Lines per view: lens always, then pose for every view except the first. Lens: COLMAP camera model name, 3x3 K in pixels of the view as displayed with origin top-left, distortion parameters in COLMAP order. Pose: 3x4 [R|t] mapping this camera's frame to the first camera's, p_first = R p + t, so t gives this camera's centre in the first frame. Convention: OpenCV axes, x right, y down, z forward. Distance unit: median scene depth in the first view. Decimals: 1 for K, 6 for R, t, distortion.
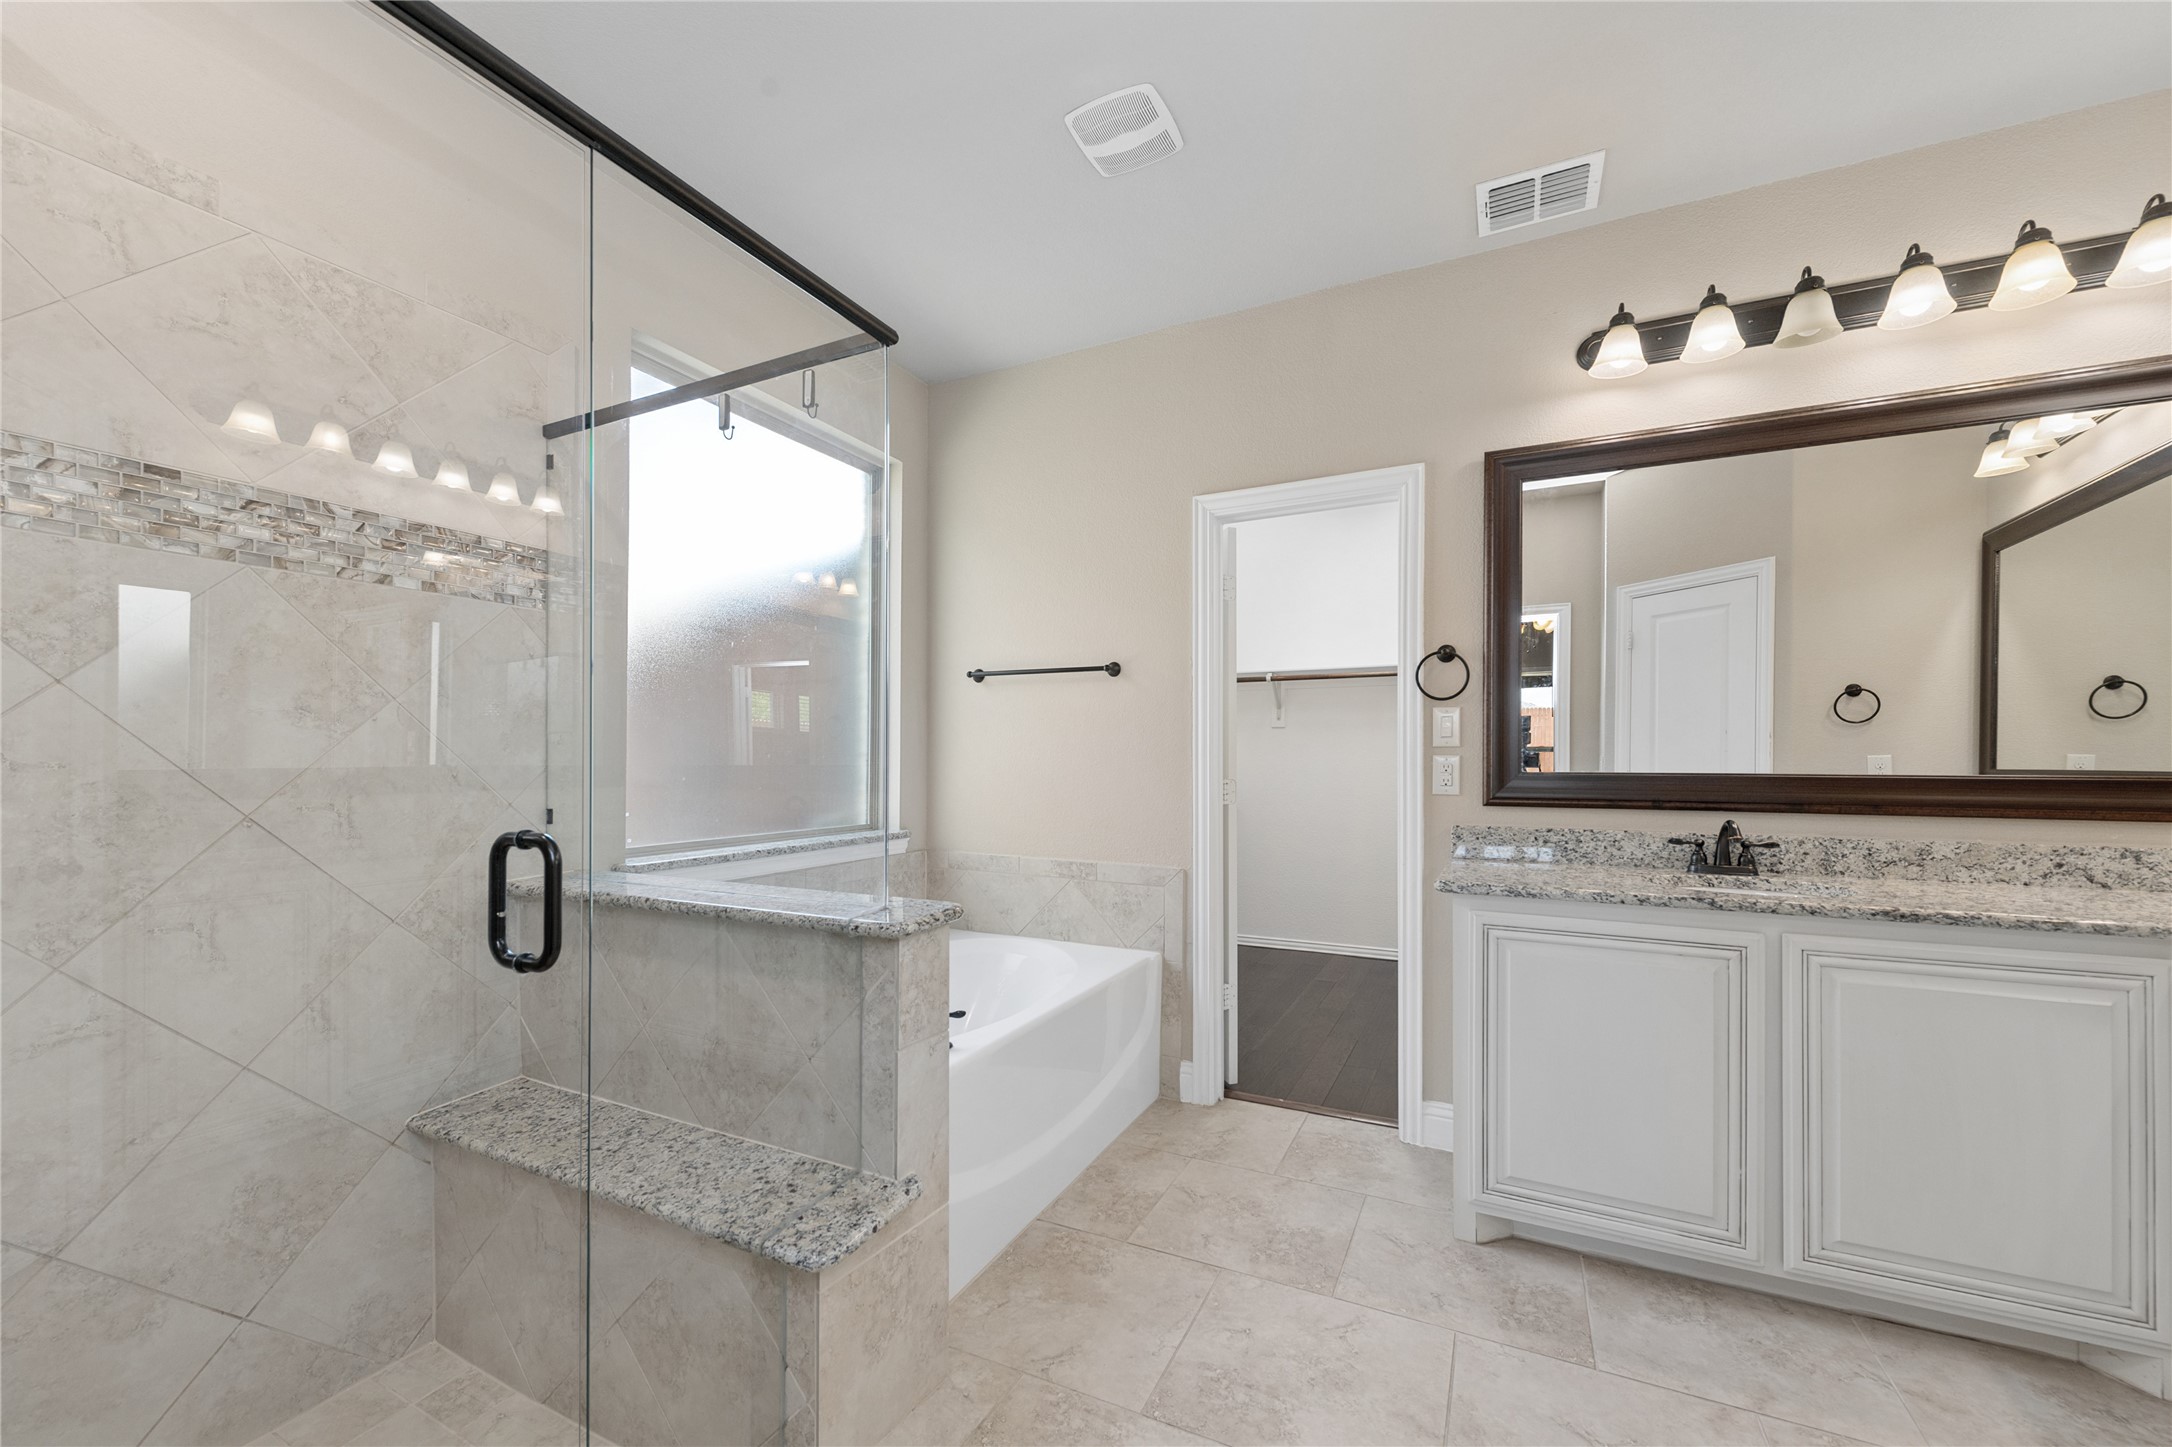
lens RADIAL K [[857.6, 0, 1086.4], [0, 857.6, 738.7], [0, 0, 1]] dist [0.003663, 0.000019]
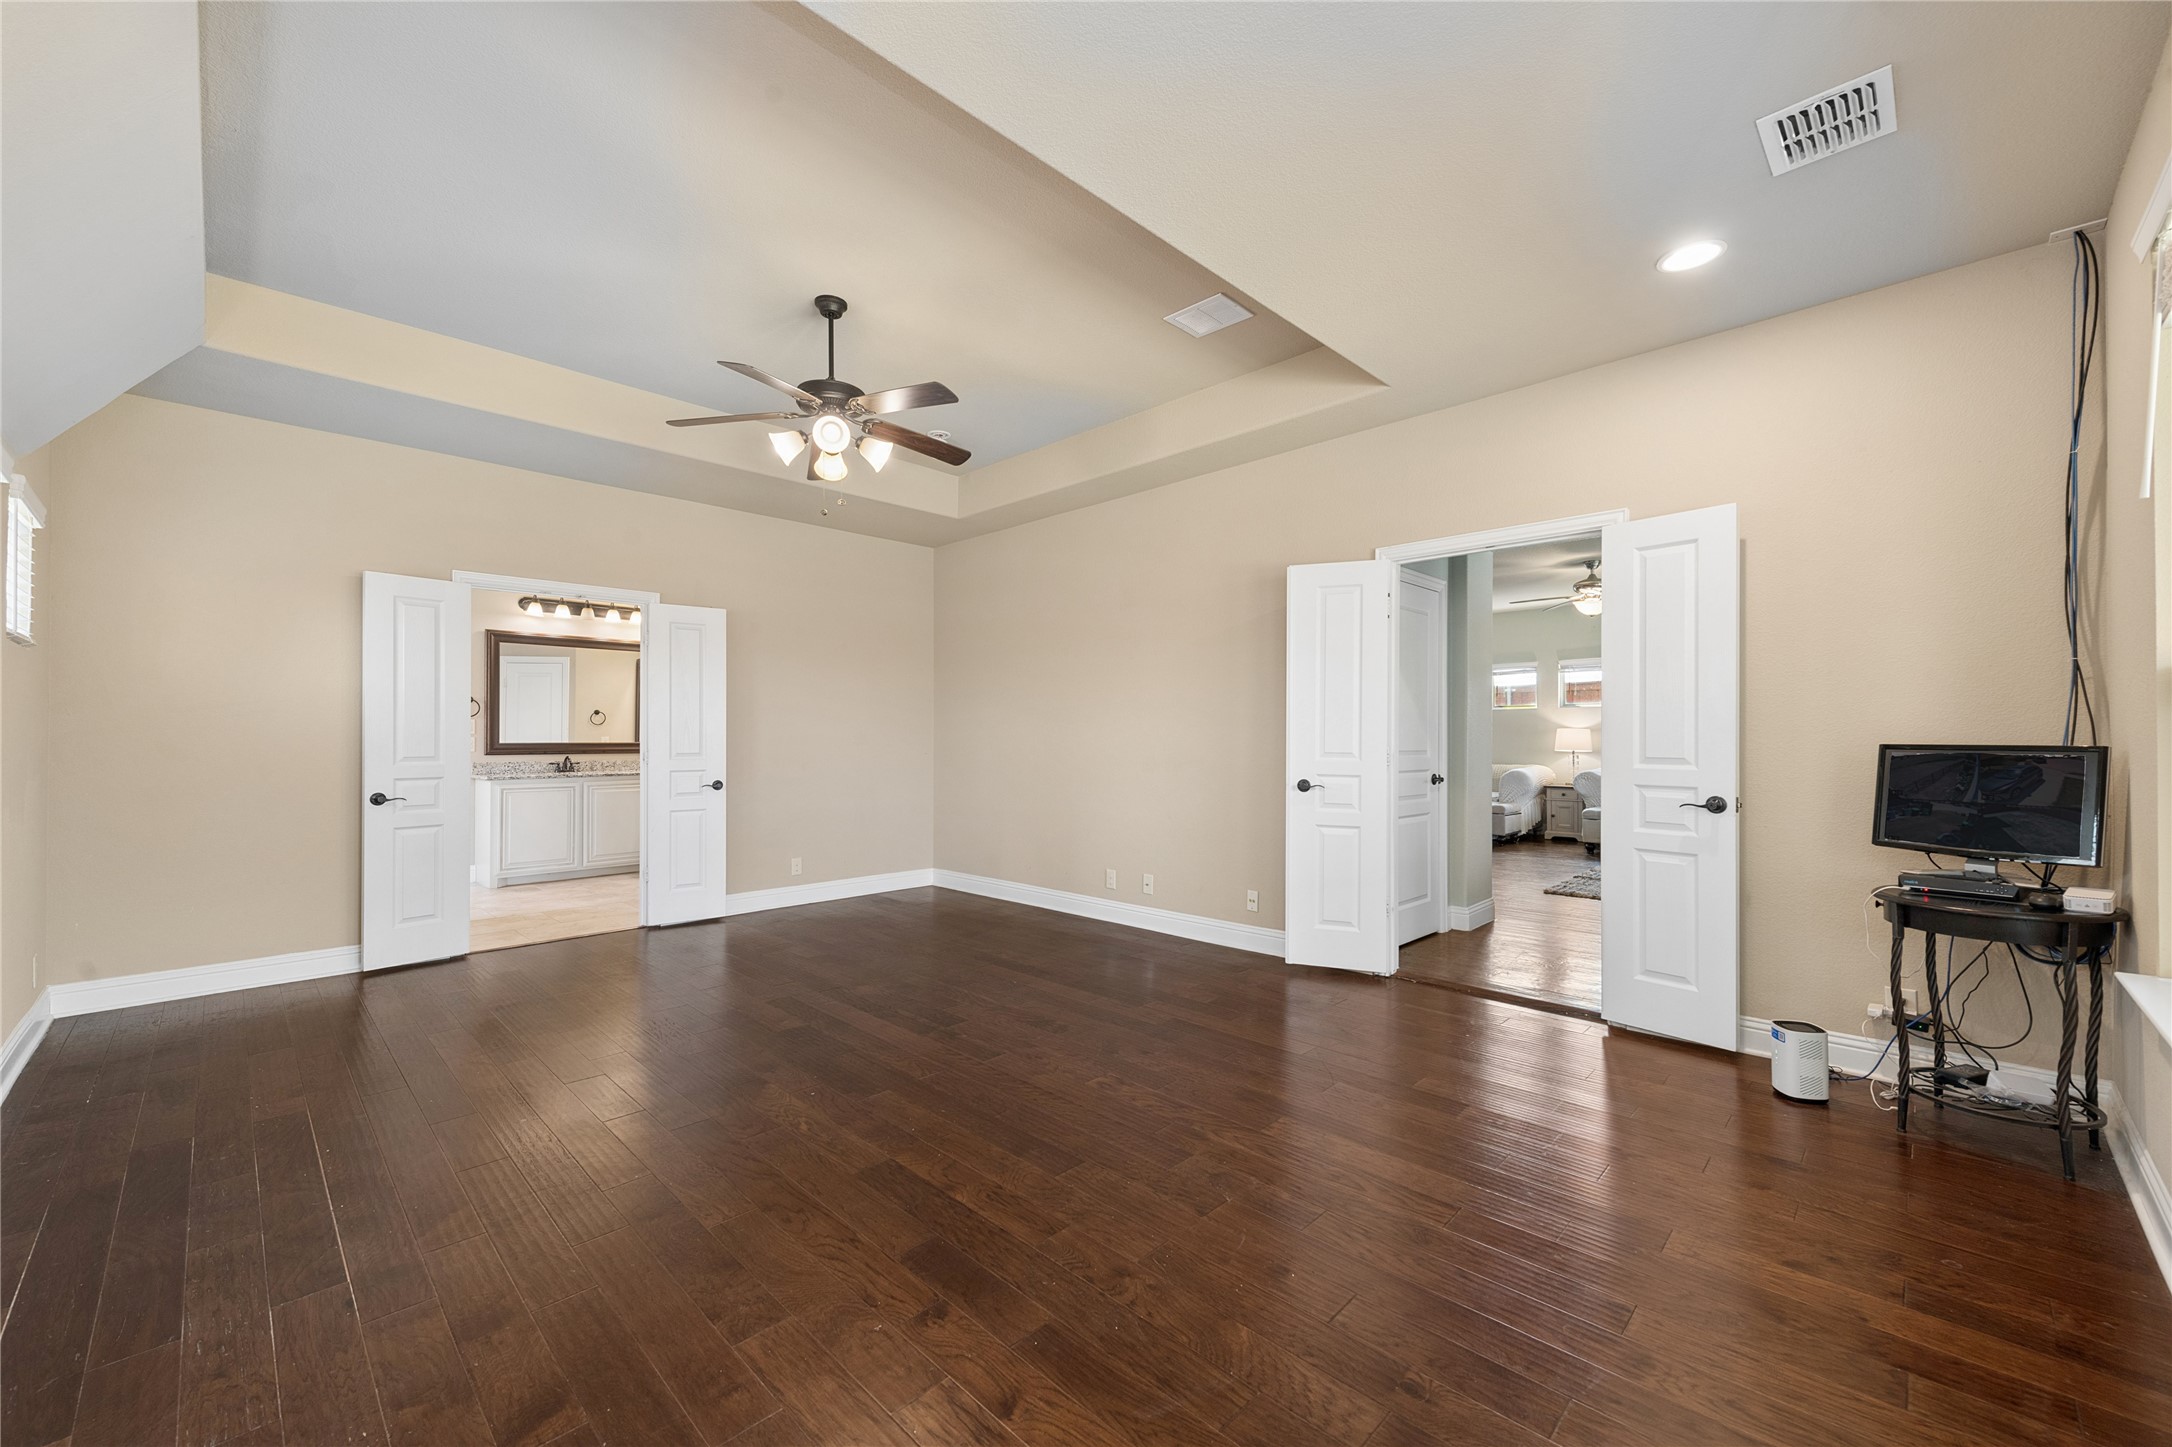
lens RADIAL K [[857.6, 0, 1086.4], [0, 857.6, 738.7], [0, 0, 1]] dist [0.003663, 0.000019]
pose [[0.310314, -0.010186, 0.950580, -1.684082], [-0.015040, 0.999765, 0.015622, -0.052655], [-0.950515, -0.019145, 0.310088, -1.831986]]
